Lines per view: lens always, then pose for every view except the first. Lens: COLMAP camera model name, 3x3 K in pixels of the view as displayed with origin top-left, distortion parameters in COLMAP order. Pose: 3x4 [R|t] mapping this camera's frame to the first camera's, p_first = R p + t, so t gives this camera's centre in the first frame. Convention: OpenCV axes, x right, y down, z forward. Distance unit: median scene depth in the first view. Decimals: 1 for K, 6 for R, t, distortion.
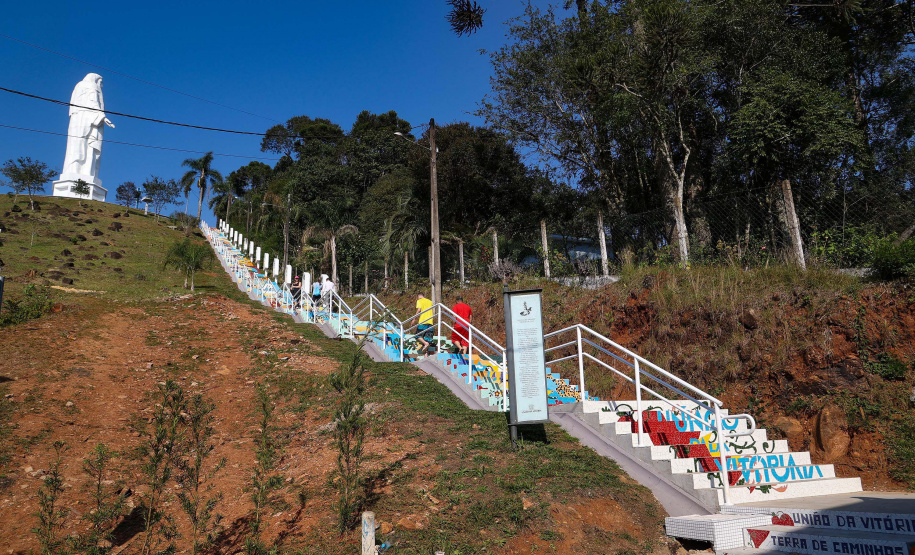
lens RADIAL K [[628.5, 0, 440.3], [0, 628.5, 297.6], [0, 0, 1]] dist [-0.114442, 0.069291]
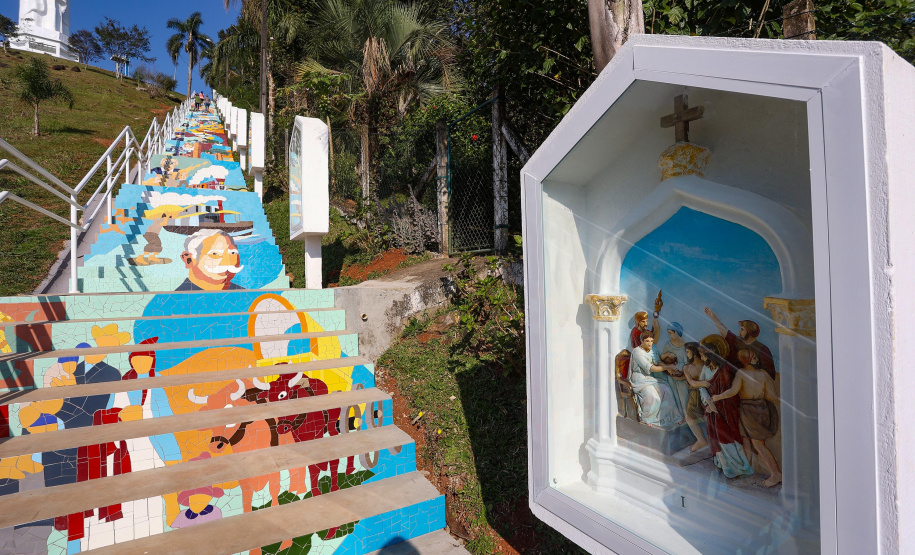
lens RADIAL K [[451.9, 0, 447.1], [0, 451.9, 280.8], [0, 0, 1]] dist [-0.065366, 0.032680]
pose [[0.996504, 0.013259, 0.082492, -0.074807], [-0.031452, 0.974232, 0.223345, -0.009350], [-0.077405, -0.225159, 0.971243, 0.341732]]
